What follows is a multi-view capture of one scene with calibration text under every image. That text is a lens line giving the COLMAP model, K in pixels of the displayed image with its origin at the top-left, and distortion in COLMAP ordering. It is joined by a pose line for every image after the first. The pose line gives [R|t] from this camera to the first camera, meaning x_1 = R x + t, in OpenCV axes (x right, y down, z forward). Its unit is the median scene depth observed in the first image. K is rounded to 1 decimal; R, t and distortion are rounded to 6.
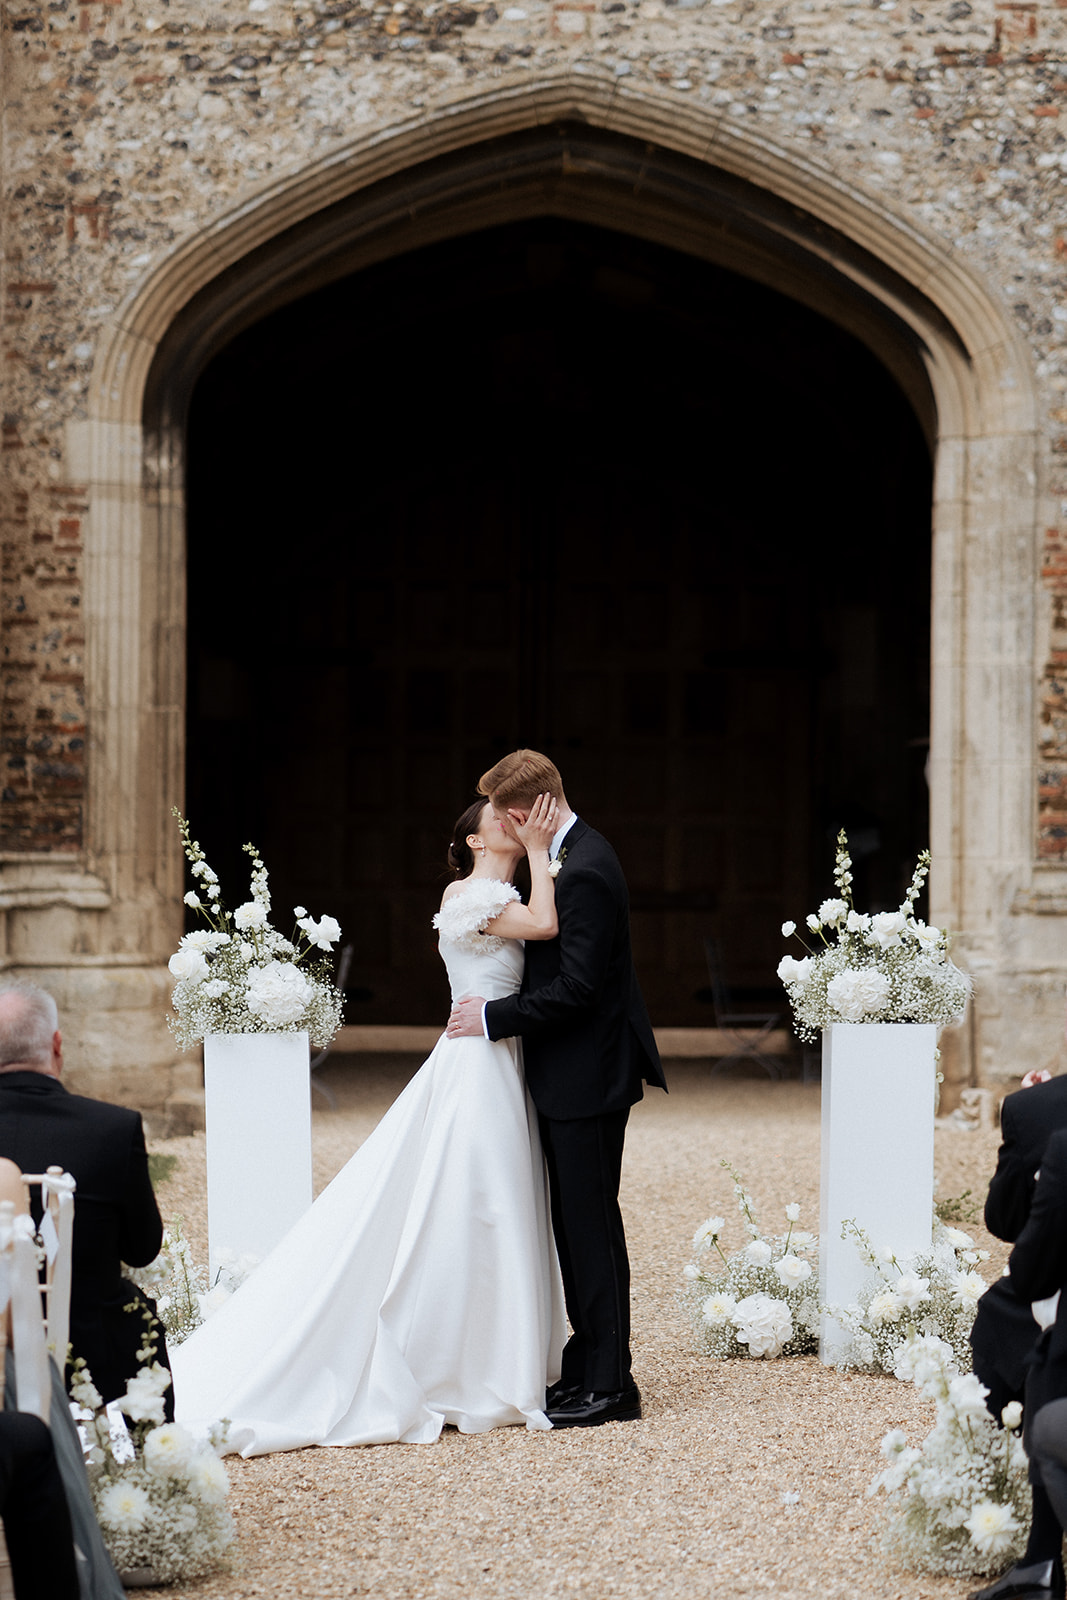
lens RADIAL K [[3936.5, 0, 596.9], [0, 3936.5, 869.7], [0, 0, 1]] dist [0.011547, 0.000000]
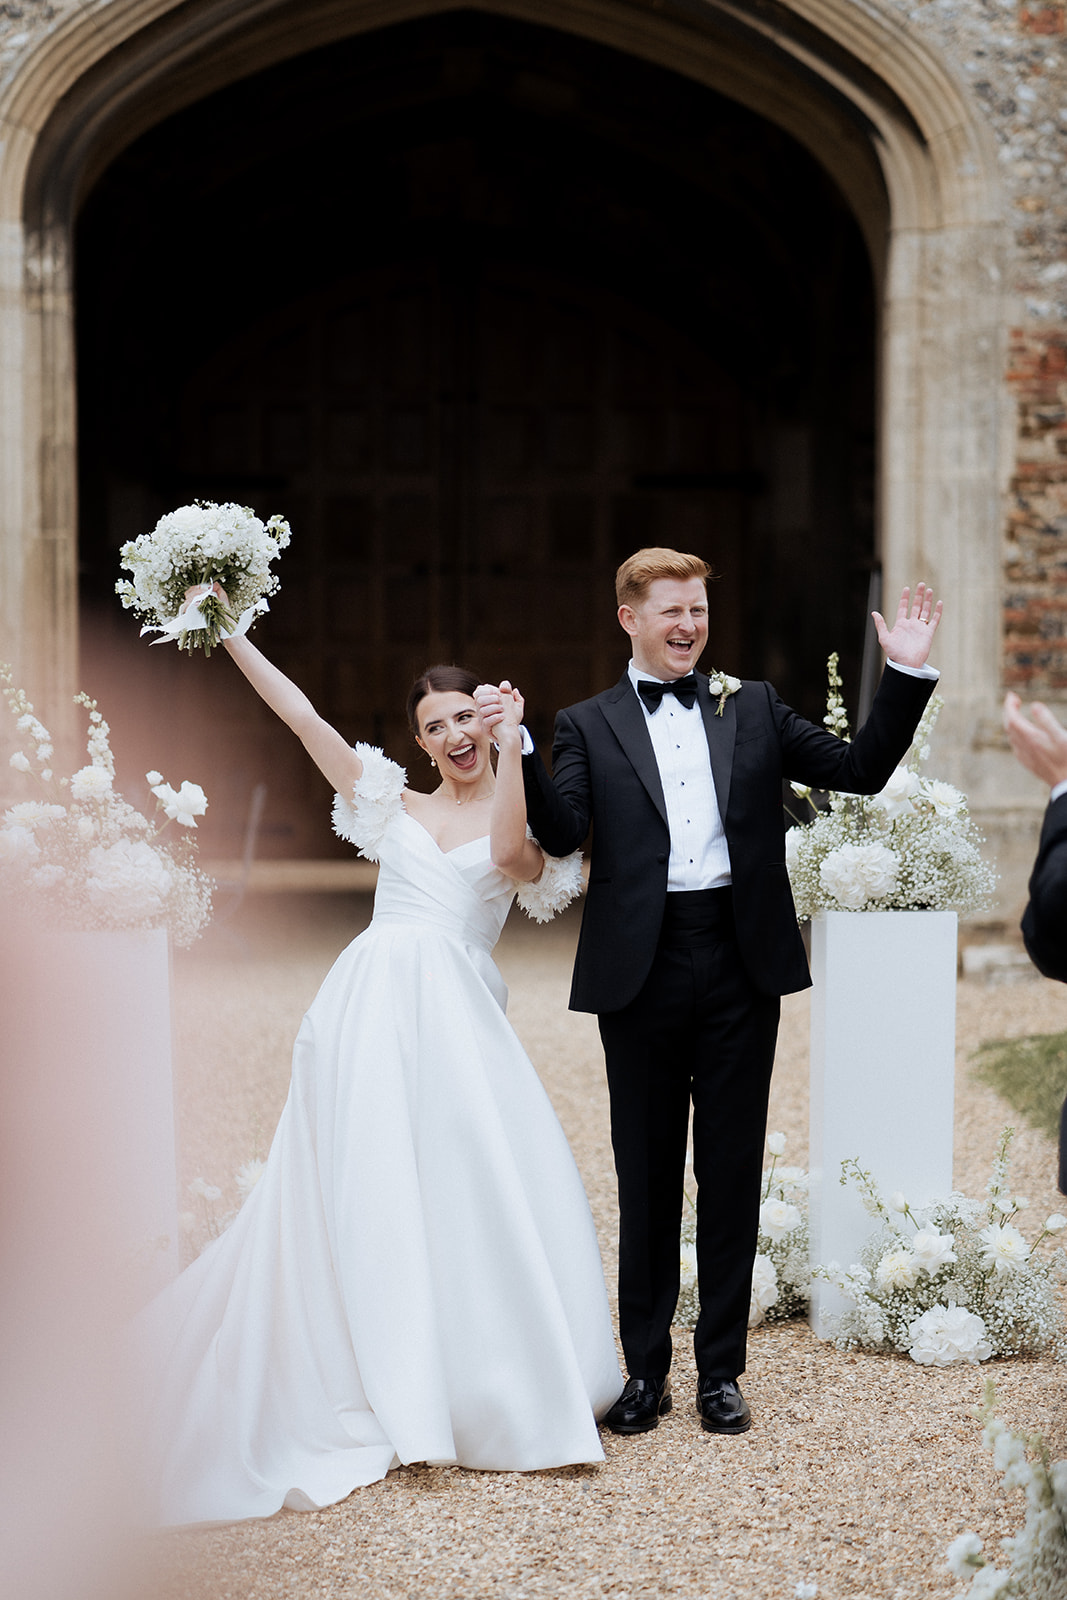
lens RADIAL K [[3629.9, 0, 545.1], [0, 3629.9, 863.7], [0, 0, 1]] dist [-0.020567, 0.000000]
pose [[0.999936, -0.009424, 0.006288, -0.000863], [0.009115, 0.998825, 0.047588, -0.003338], [-0.006729, -0.047528, 0.998847, 0.151058]]
